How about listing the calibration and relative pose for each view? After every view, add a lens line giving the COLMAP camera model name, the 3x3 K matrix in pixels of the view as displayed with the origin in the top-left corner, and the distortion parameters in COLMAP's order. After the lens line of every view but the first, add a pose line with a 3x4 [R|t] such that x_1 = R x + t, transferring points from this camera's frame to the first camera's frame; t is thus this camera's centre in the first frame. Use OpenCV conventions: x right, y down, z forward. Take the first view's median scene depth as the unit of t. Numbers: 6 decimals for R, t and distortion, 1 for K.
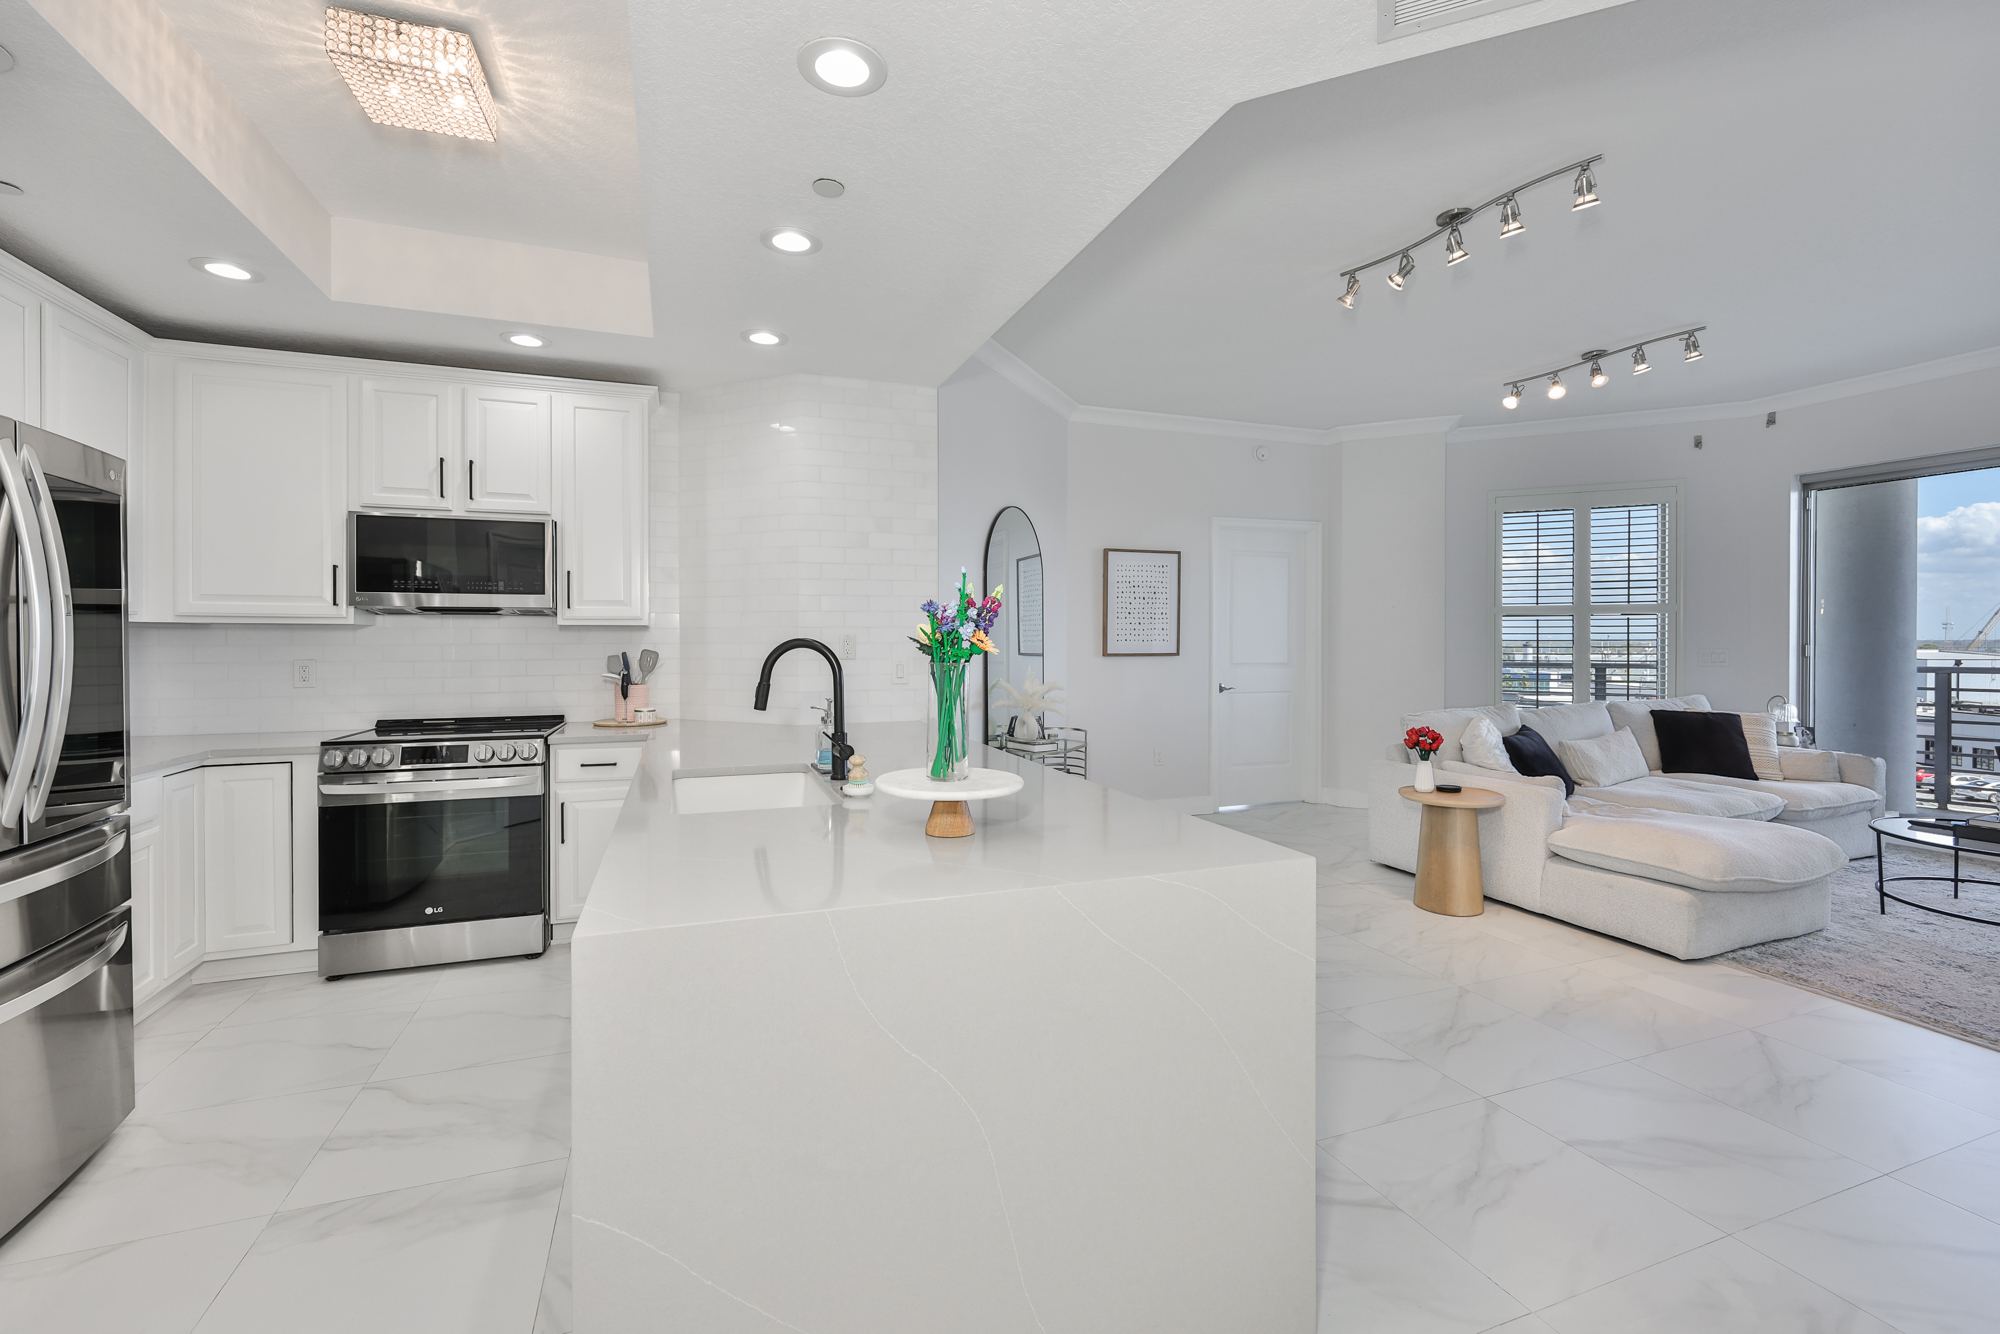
lens RADIAL K [[836.9, 0, 1000.1], [0, 836.9, 647.4], [0, 0, 1]] dist [0.002306, -0.000028]
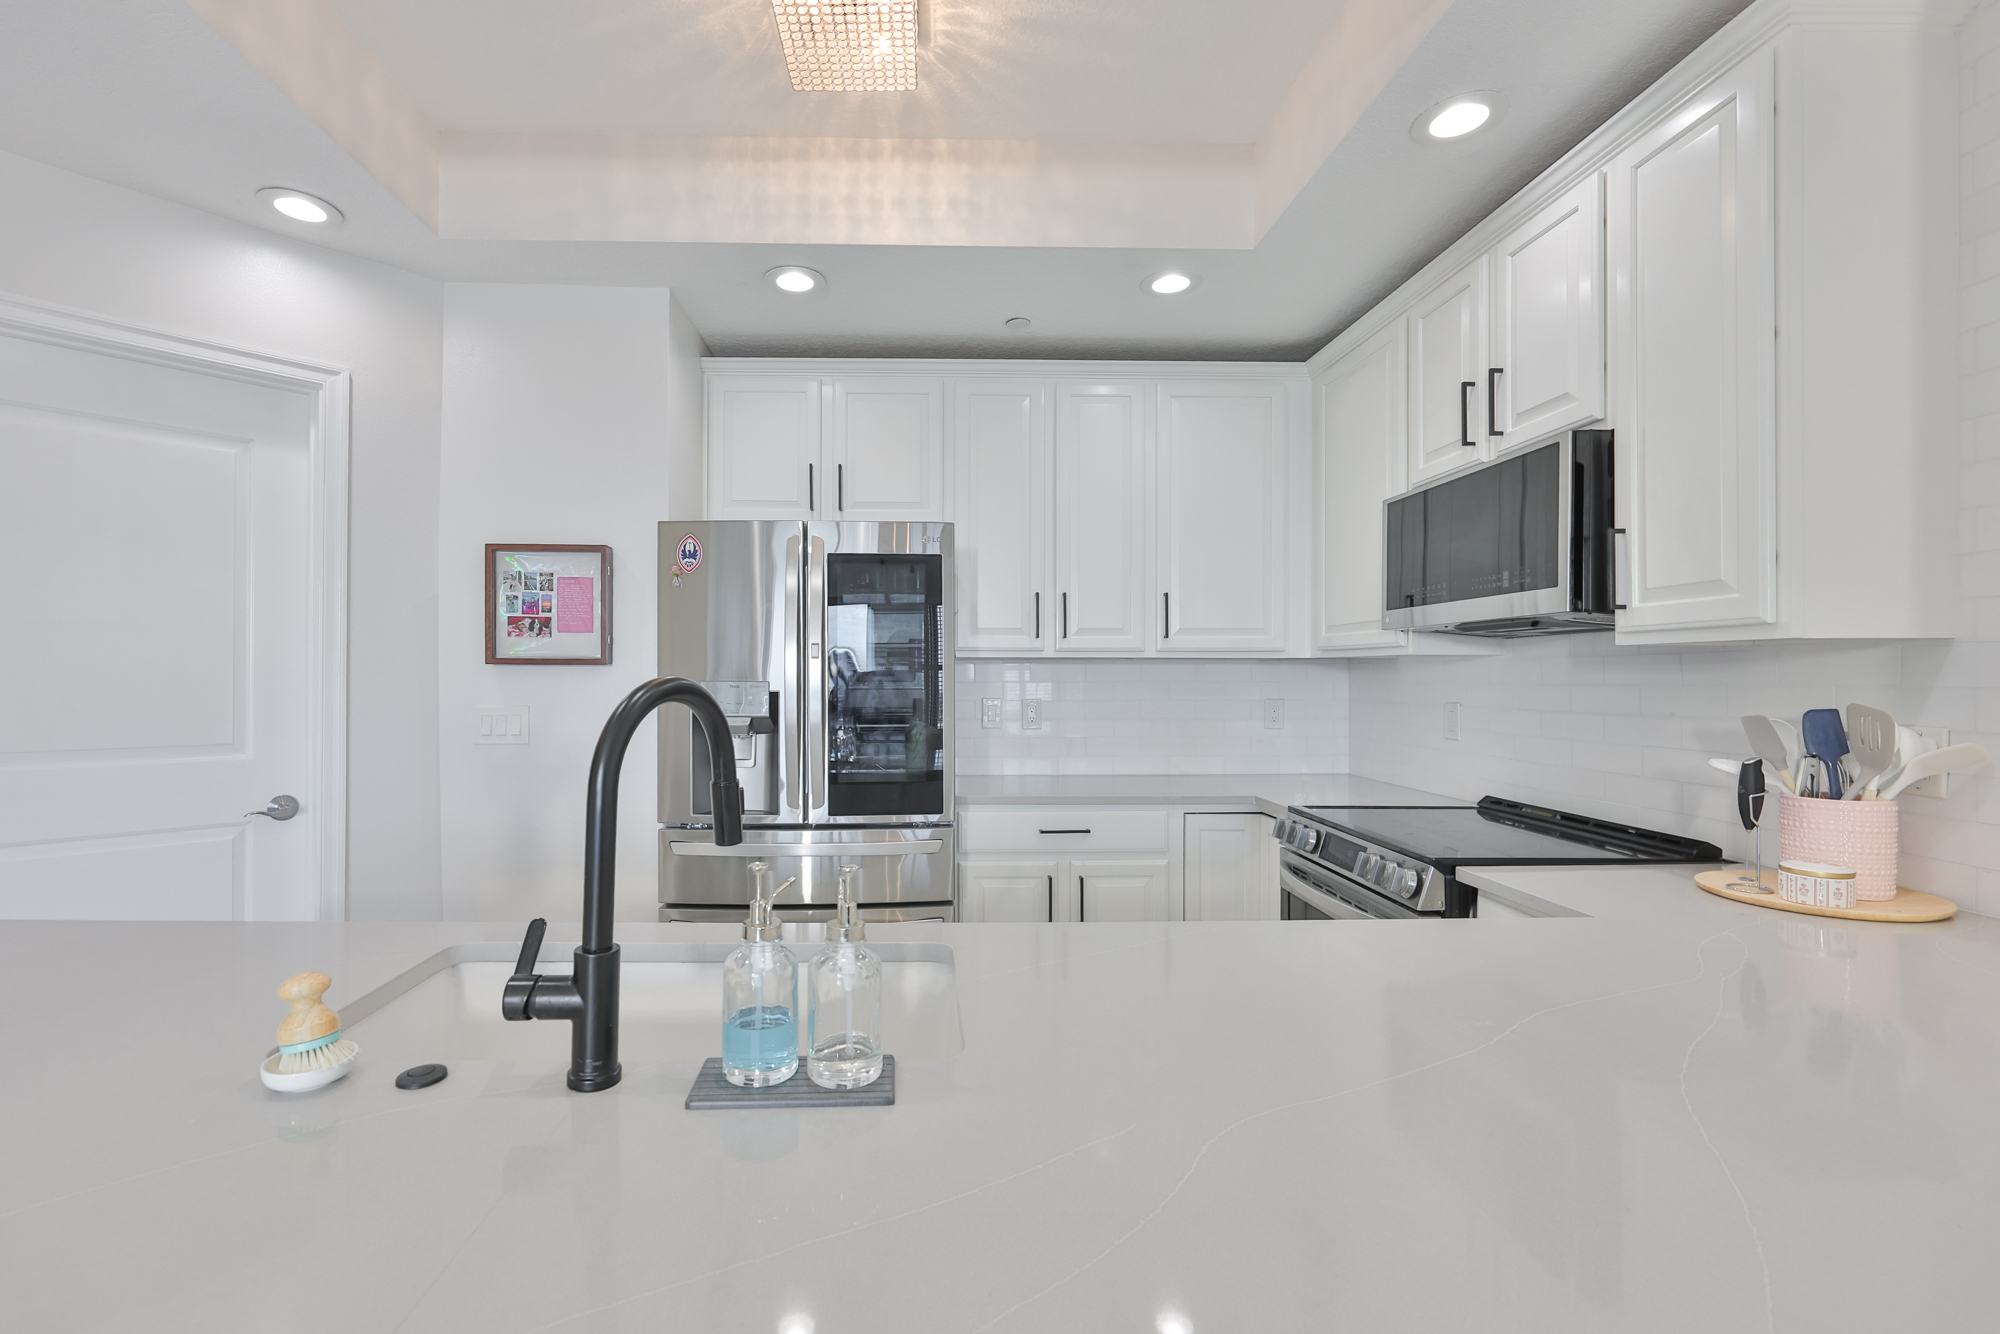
lens RADIAL K [[872.7, 0, 928.3], [0, 872.7, 675.4], [0, 0, 1]] dist [0.000286, 0.000085]
pose [[-0.327235, 0.002576, -0.944939, 0.065633], [-0.008049, 0.999952, 0.005513, -0.009194], [0.944909, 0.009410, -0.327199, 0.755939]]
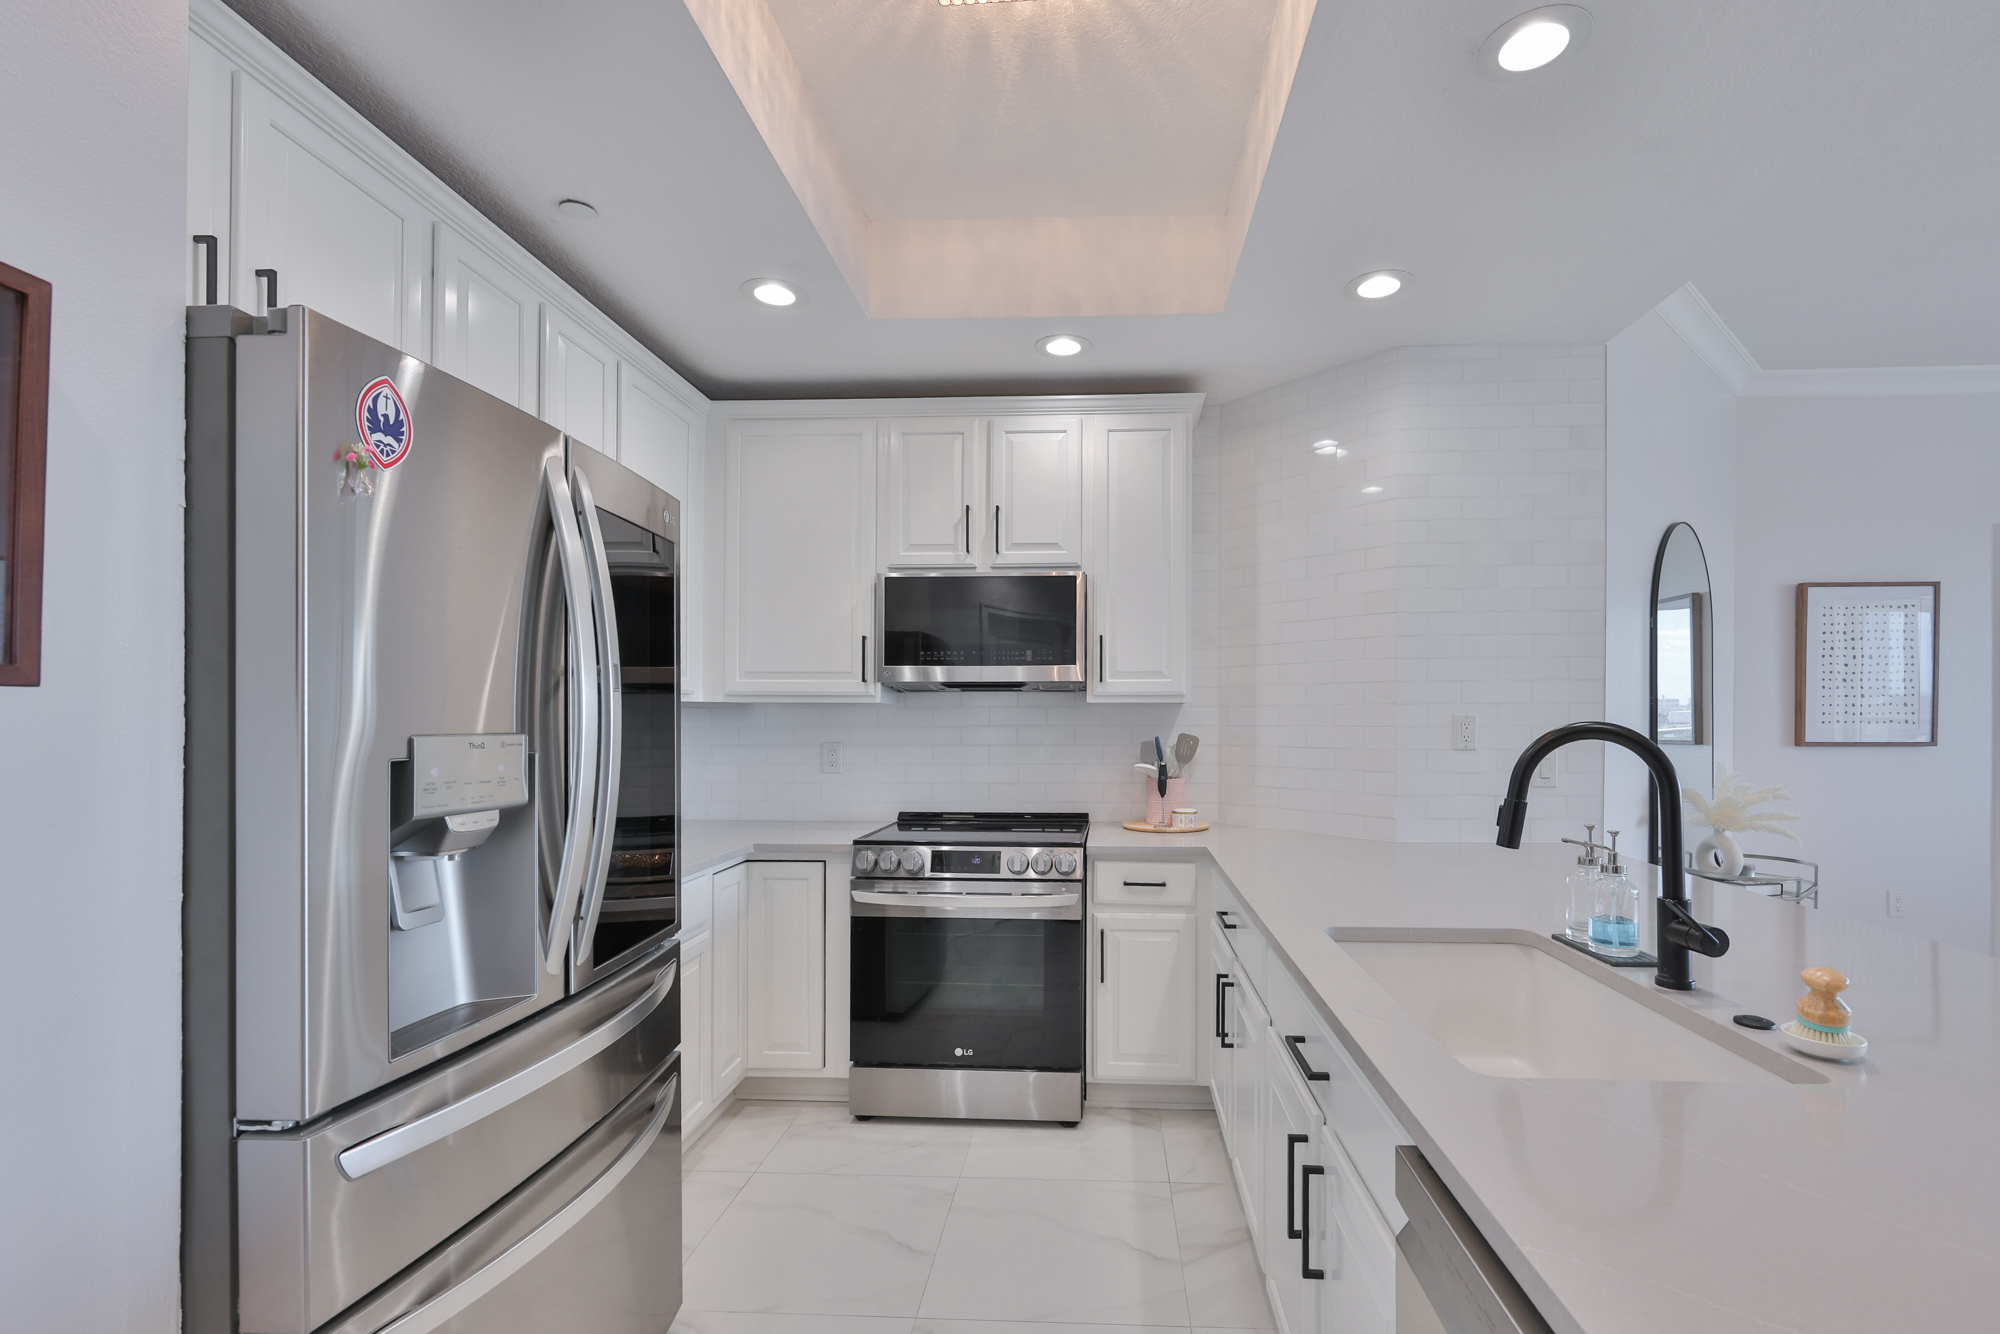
lens RADIAL K [[882.8, 0, 1073.9], [0, 882.8, 718.1], [0, 0, 1]] dist [-0.001109, 0.000042]
pose [[0.921333, 0.000139, -0.388774, -0.199181], [-0.004082, 0.999948, -0.009318, -0.003896], [0.388753, 0.010172, 0.921286, 0.201820]]
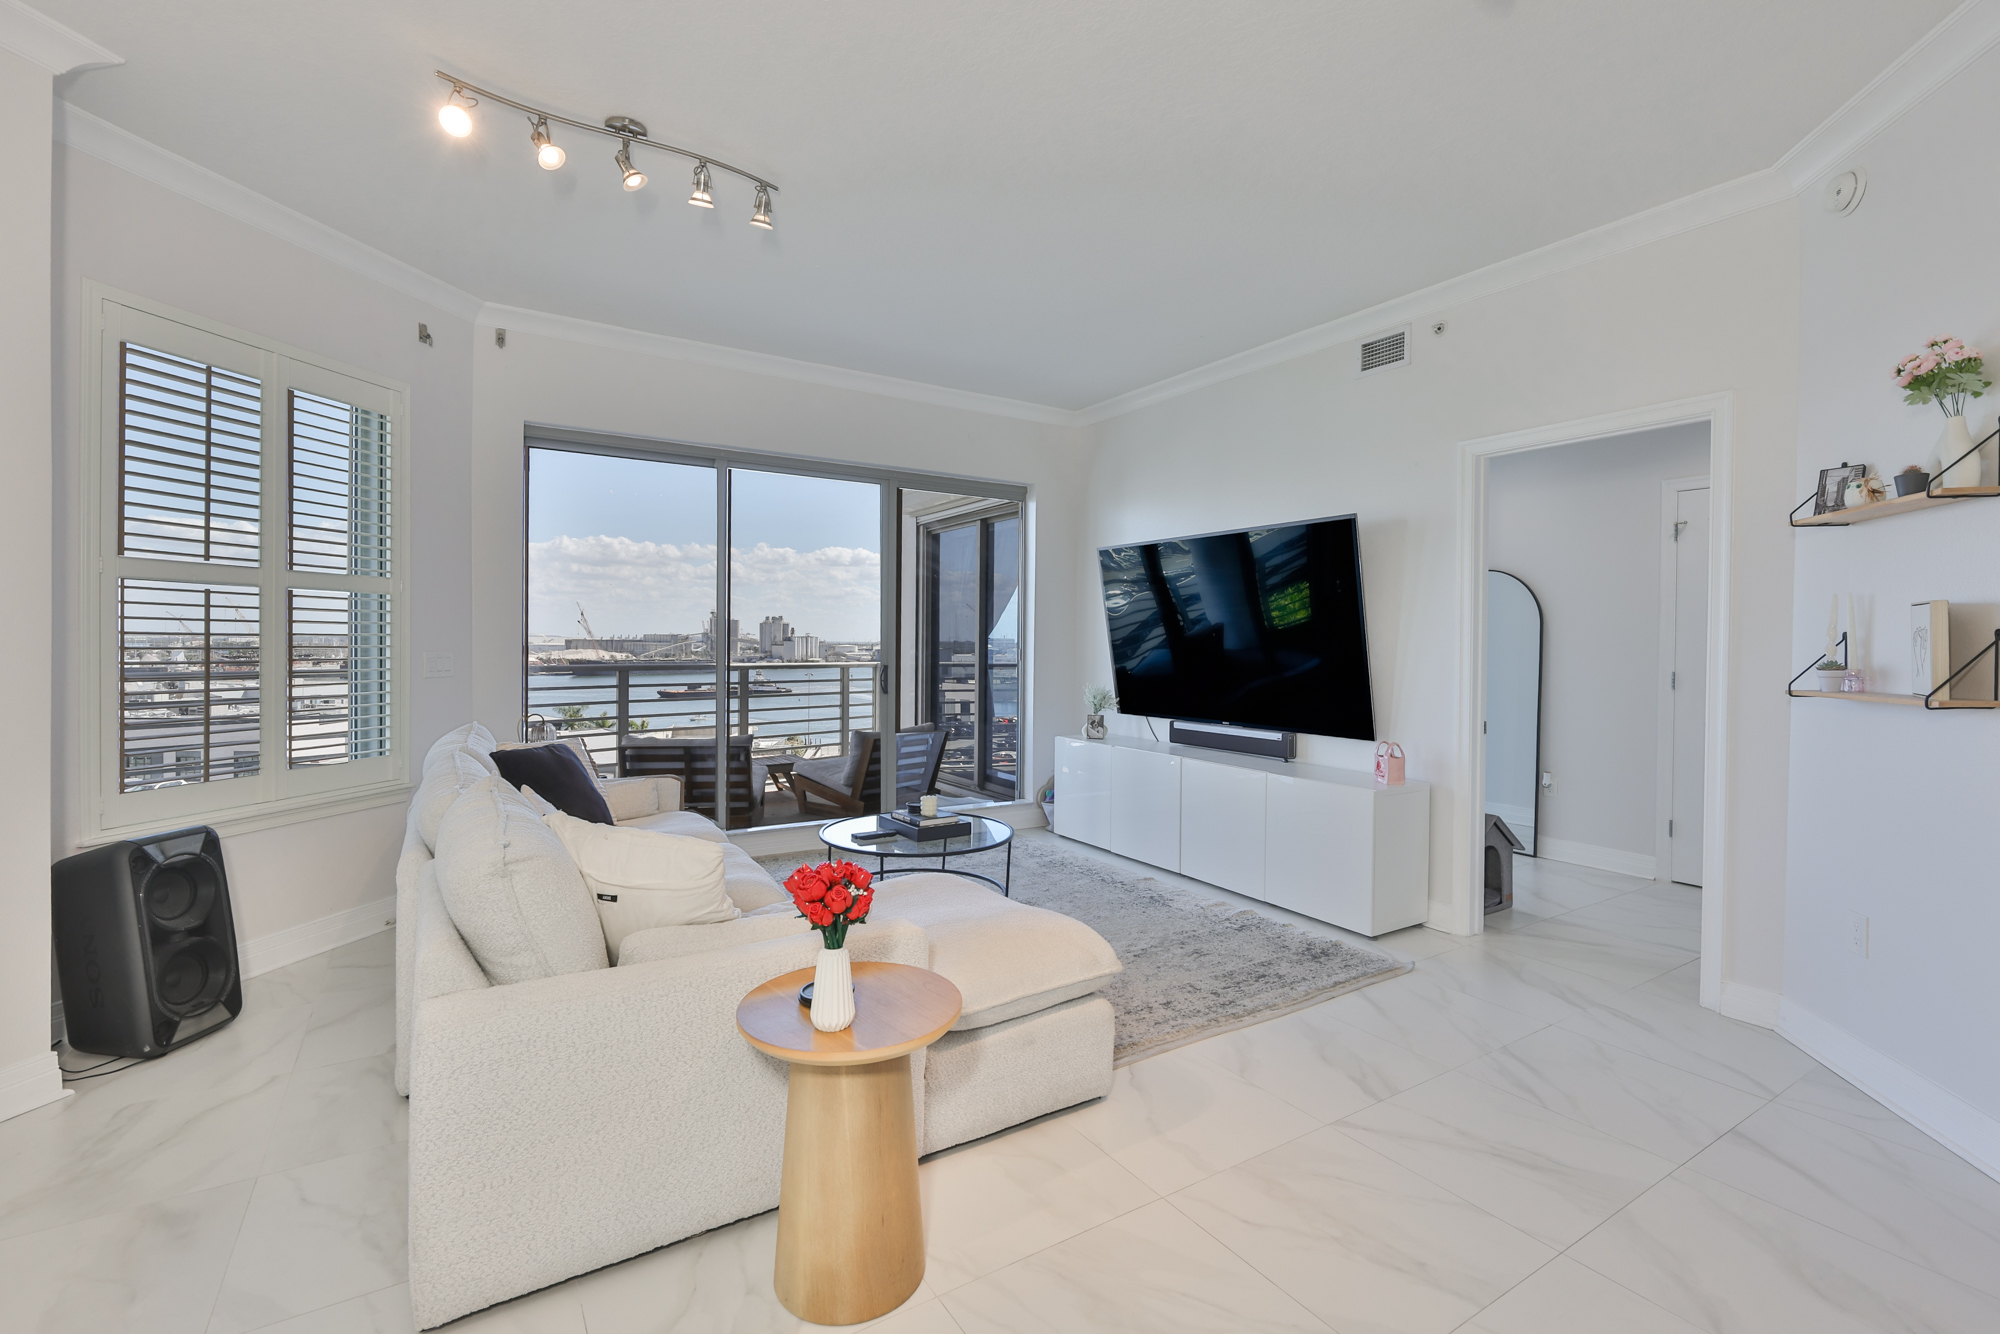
lens RADIAL K [[889.8, 0, 1013.8], [0, 889.8, 649.9], [0, 0, 1]] dist [0.000205, -0.000008]
pose [[-0.219553, -0.007834, 0.975569, 0.084157], [-0.002080, 0.999969, 0.007561, -0.008067], [-0.975598, -0.000369, -0.219563, 1.036371]]
